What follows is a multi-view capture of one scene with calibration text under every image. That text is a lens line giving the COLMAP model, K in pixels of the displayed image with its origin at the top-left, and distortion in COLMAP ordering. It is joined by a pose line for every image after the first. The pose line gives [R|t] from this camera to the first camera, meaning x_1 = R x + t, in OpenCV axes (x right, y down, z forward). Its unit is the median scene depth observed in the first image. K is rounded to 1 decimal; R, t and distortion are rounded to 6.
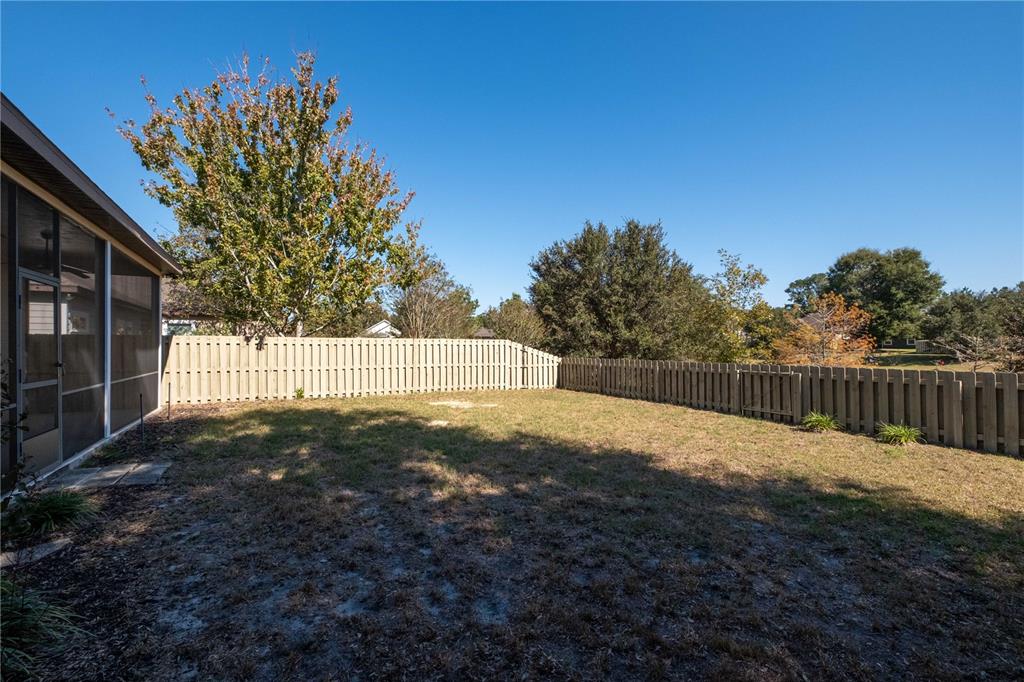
lens RADIAL K [[446.8, 0, 517.8], [0, 446.8, 340.7], [0, 0, 1]] dist [0.000410, -0.000077]
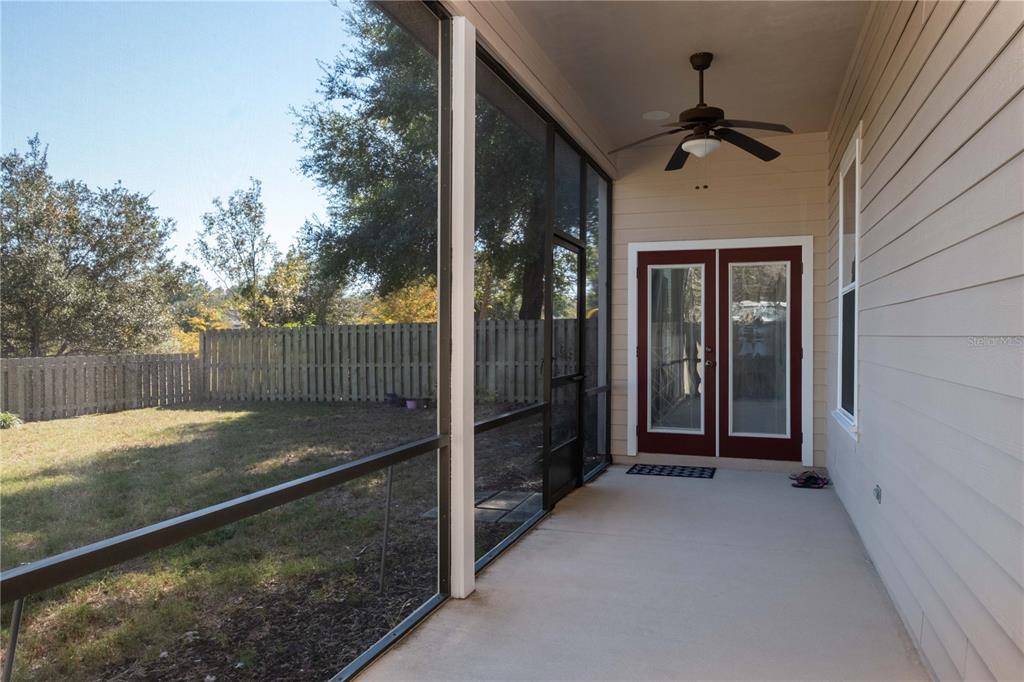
lens RADIAL K [[686.0, 0, 530.4], [0, 686.0, 339.4], [0, 0, 1]] dist [-0.000808, 0.001870]
pose [[-0.668676, -0.000801, 0.743553, -0.437676], [-0.004841, 0.999983, -0.003276, 0.006585], [-0.743538, -0.005790, -0.668669, 0.421711]]
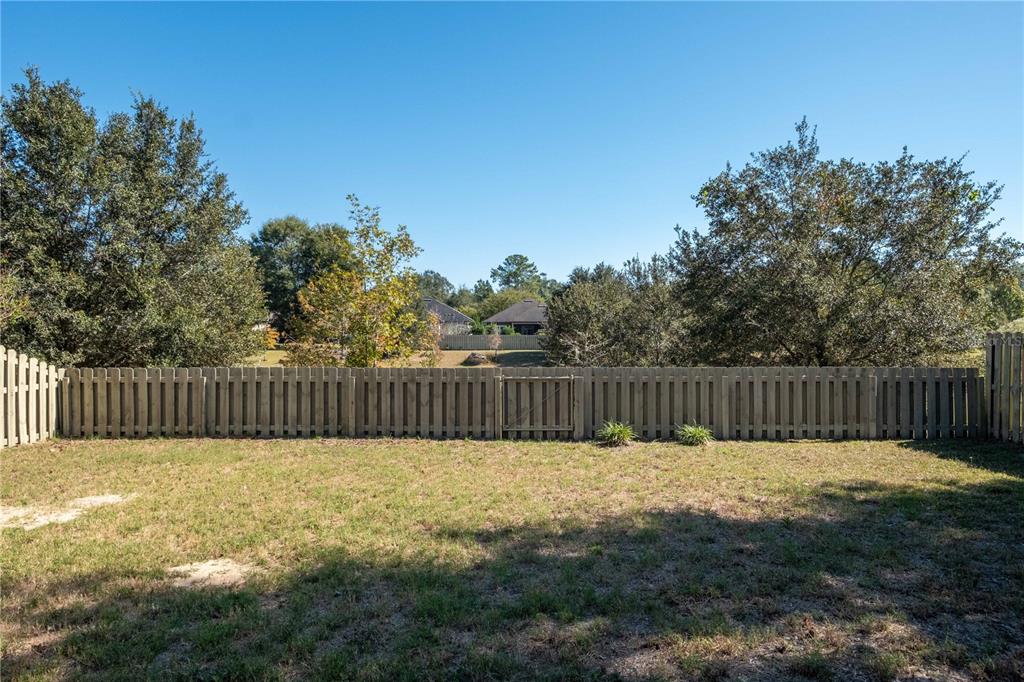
lens RADIAL K [[671.0, 0, 512.0], [0, 671.0, 341.0], [0, 0, 1]] dist [0.016212, -0.000254]
pose [[0.485894, -0.000683, 0.874018, -0.223317], [-0.011992, 0.999900, 0.007448, 0.000204], [-0.873936, -0.014100, 0.485837, 0.234640]]
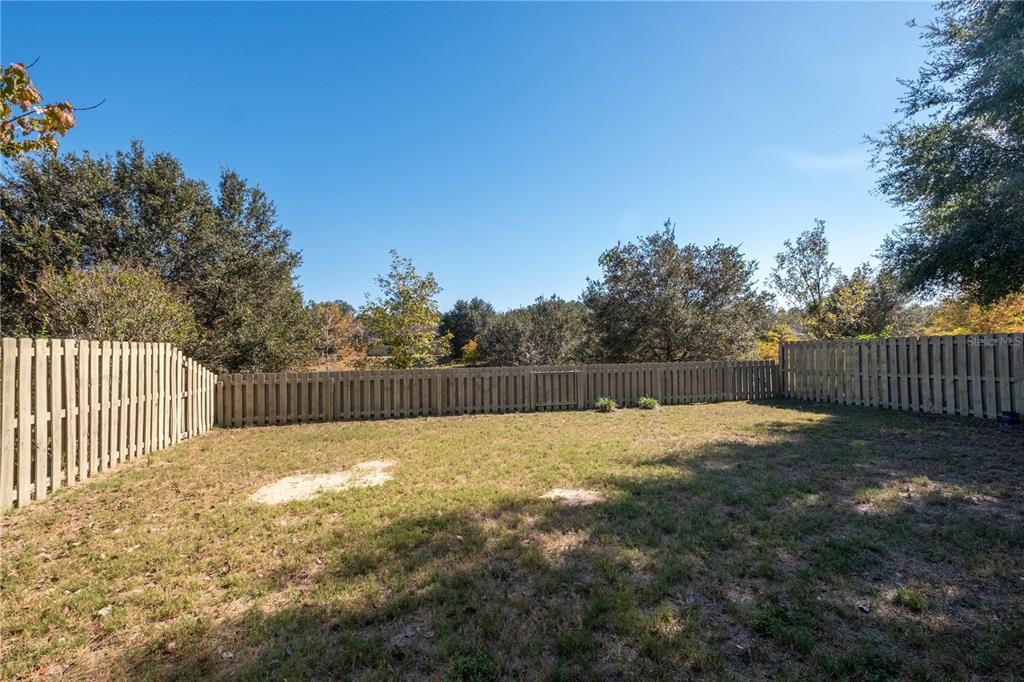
lens RADIAL K [[446.8, 0, 517.8], [0, 446.8, 340.7], [0, 0, 1]] dist [0.000410, -0.000077]
pose [[0.227063, 0.011419, 0.973813, -0.311887], [0.000013, 0.999931, -0.011728, 0.000297], [-0.973880, 0.002676, 0.227047, 0.399186]]
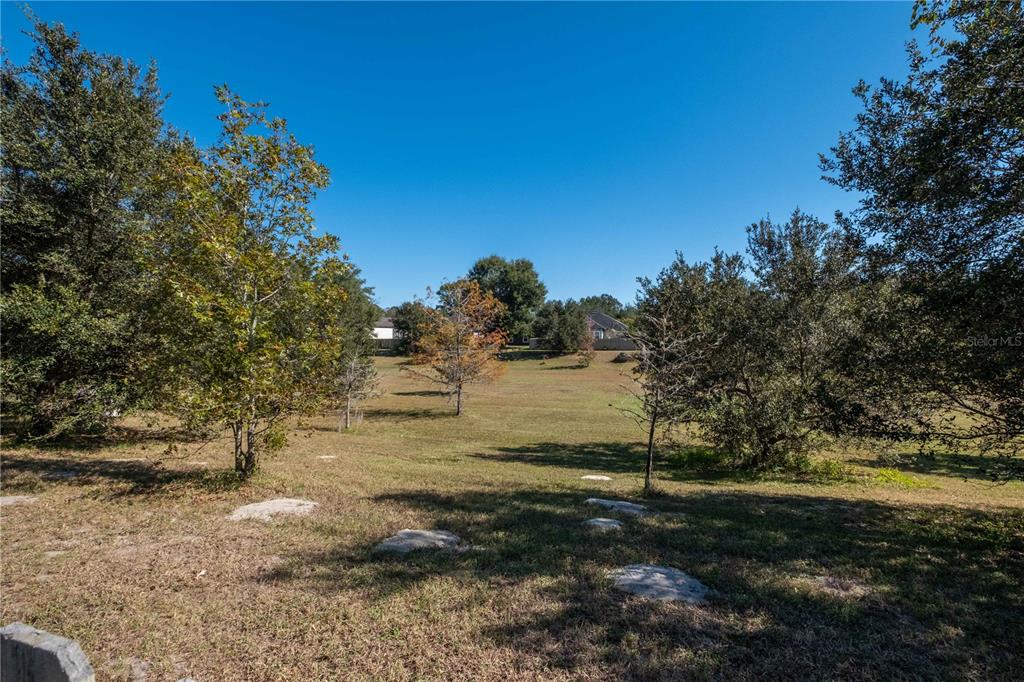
lens RADIAL K [[435.9, 0, 529.3], [0, 435.9, 341.3], [0, 0, 1]] dist [0.000908, 0.000118]
pose [[0.736967, 0.003076, 0.675922, 0.302948], [-0.006423, 0.999976, 0.002453, 0.011873], [-0.675899, -0.006149, 0.736969, 0.408286]]
